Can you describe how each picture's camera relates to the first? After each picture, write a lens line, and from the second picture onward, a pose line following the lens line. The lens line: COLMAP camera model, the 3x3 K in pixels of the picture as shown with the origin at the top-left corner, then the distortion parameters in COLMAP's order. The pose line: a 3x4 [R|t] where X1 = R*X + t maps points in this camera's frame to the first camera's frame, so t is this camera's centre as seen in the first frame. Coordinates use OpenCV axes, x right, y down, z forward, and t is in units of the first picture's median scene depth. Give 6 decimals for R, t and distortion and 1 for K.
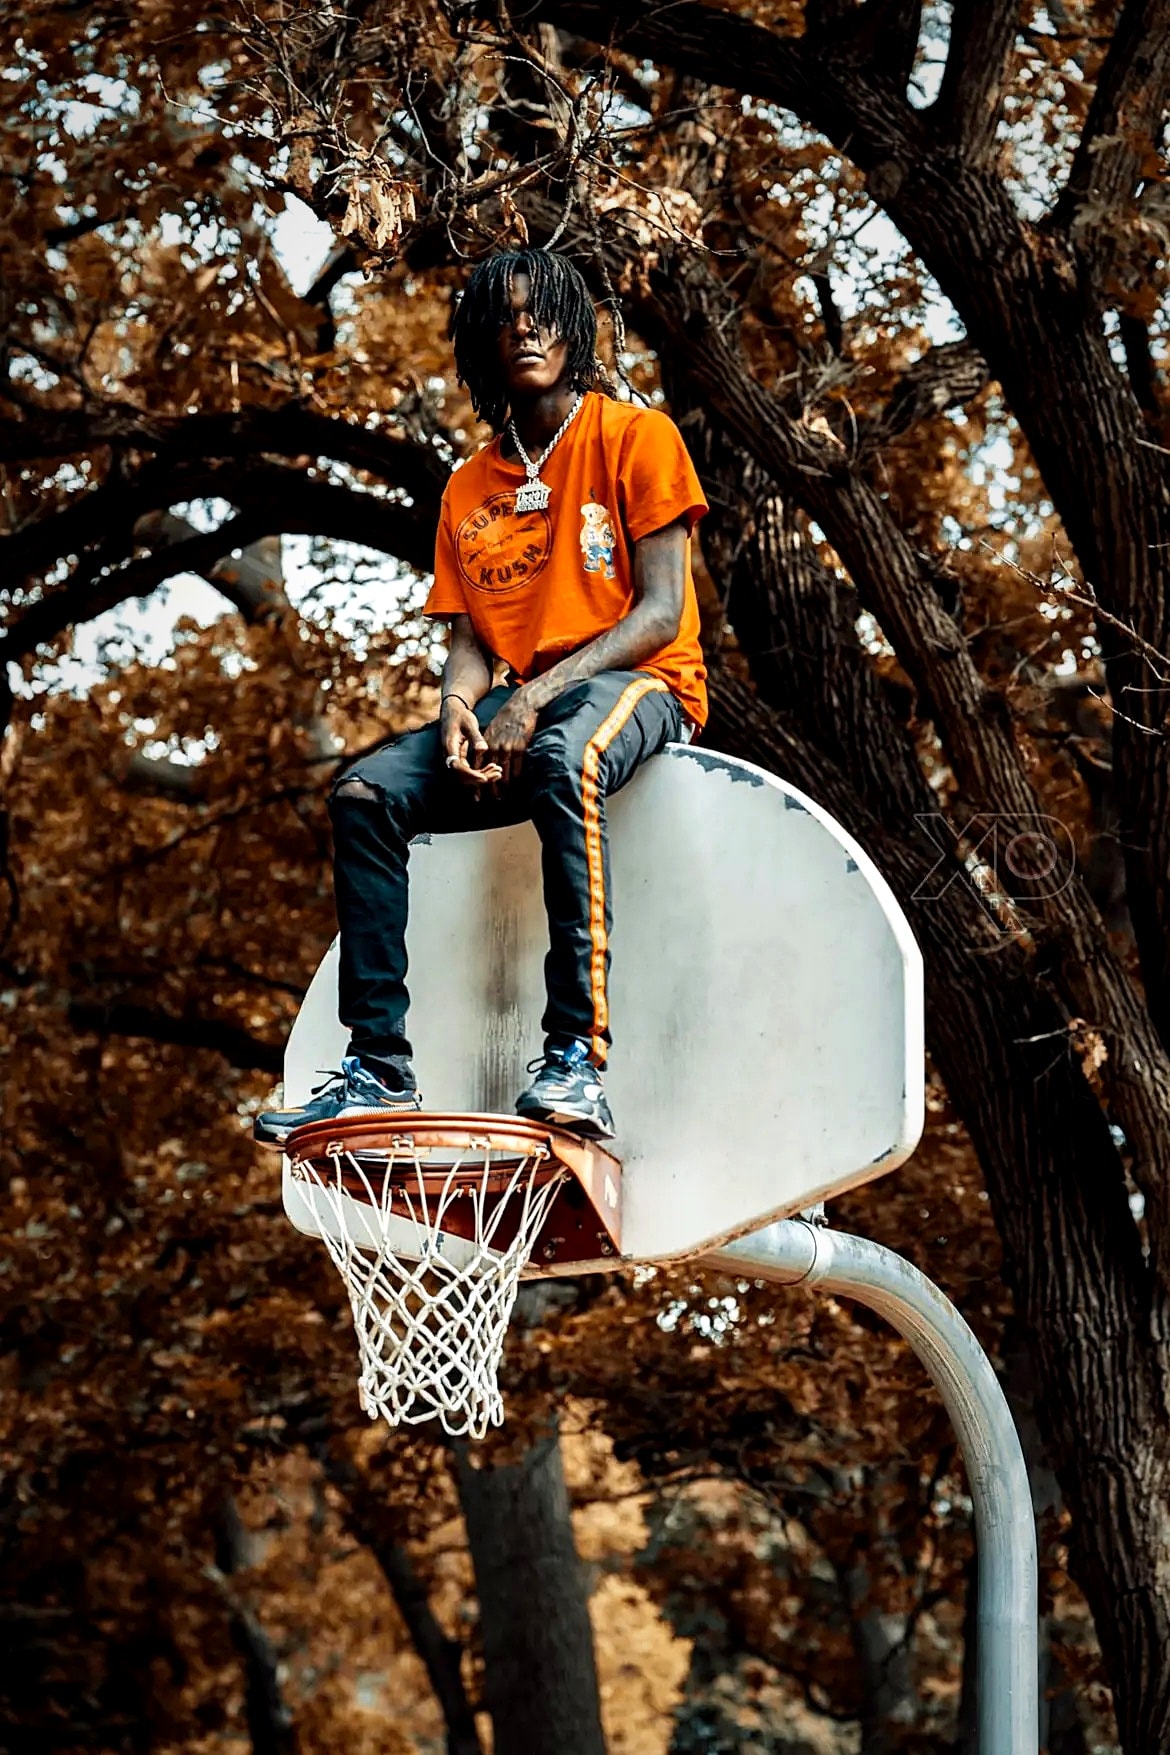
lens RADIAL K [[4570.7, 0, 585.0], [0, 4570.7, 877.5], [0, 0, 1]] dist [0.275119, -0.450599]
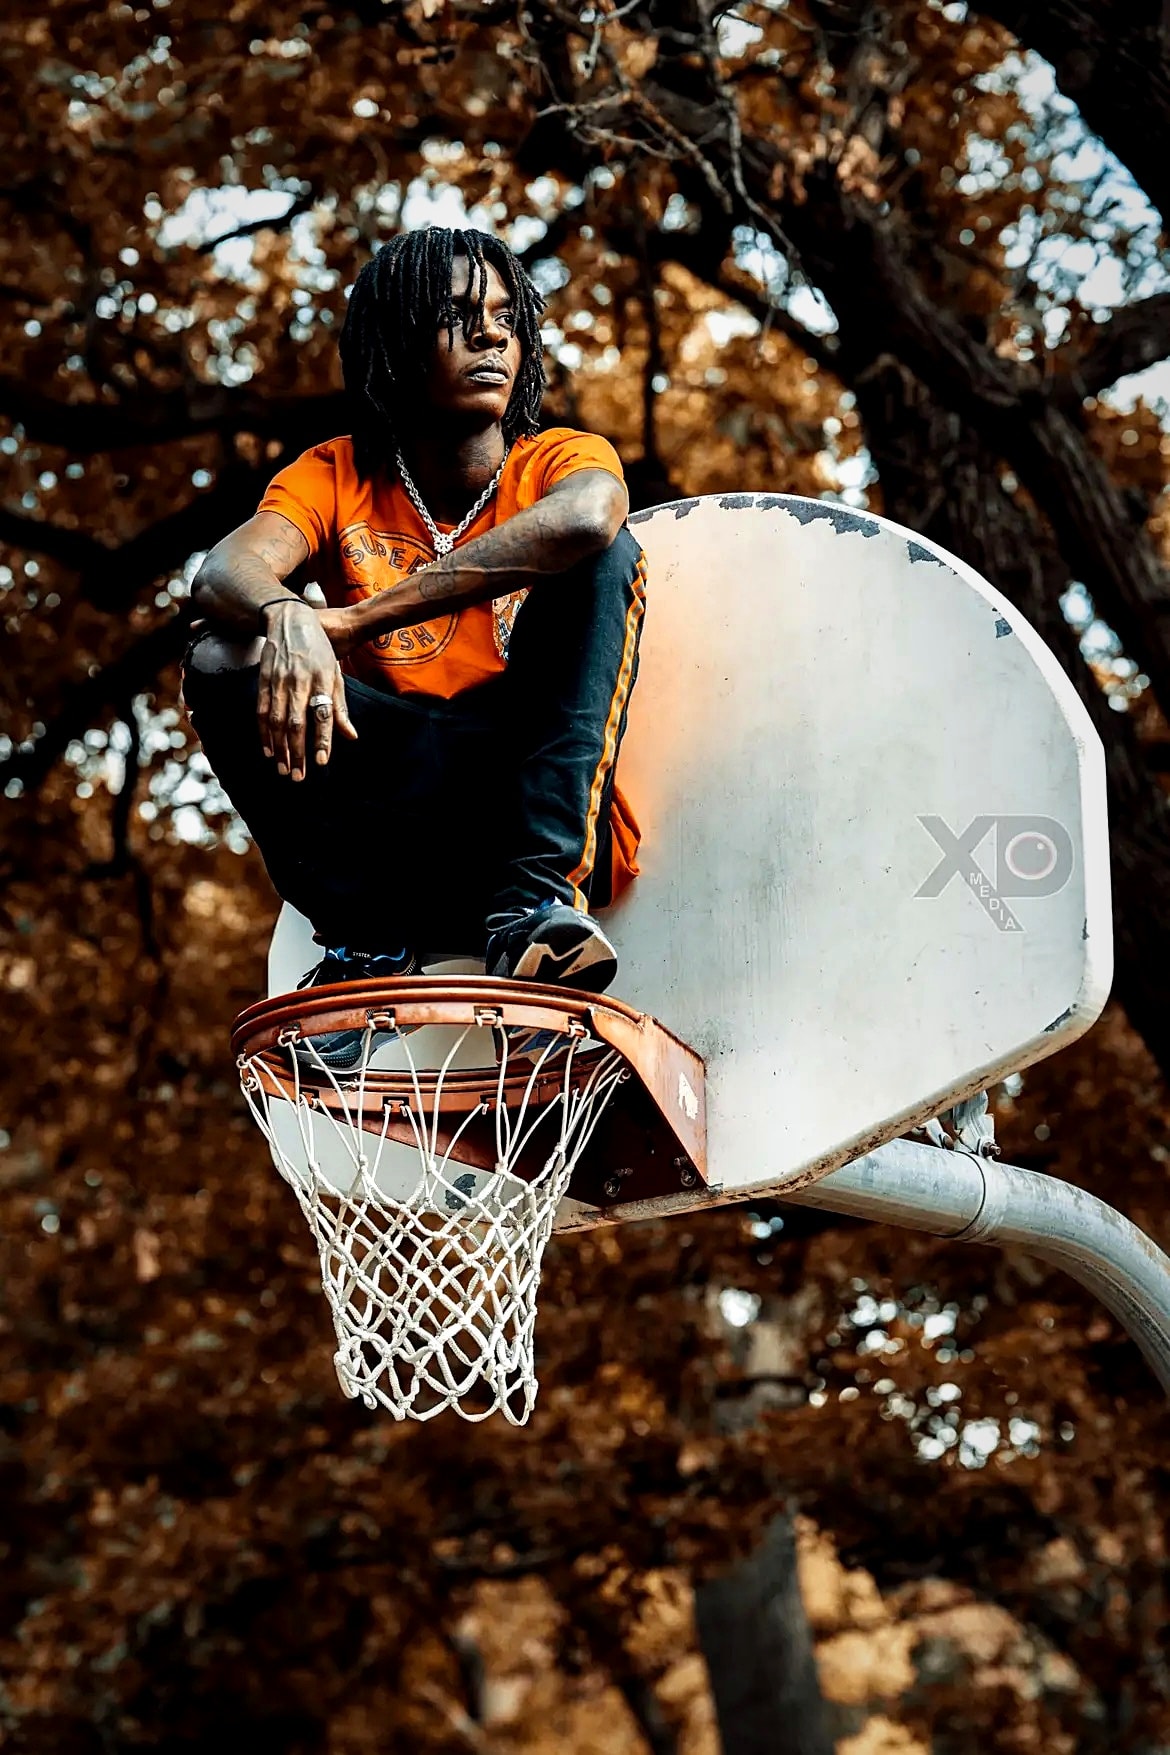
lens RADIAL K [[4570.7, 0, 585.0], [0, 4570.7, 877.5], [0, 0, 1]] dist [0.275119, -0.450599]
pose [[0.997925, -0.036503, -0.053041, 0.016743], [0.034783, 0.998850, -0.033004, 0.032930], [0.054184, 0.031091, 0.998047, 0.156934]]
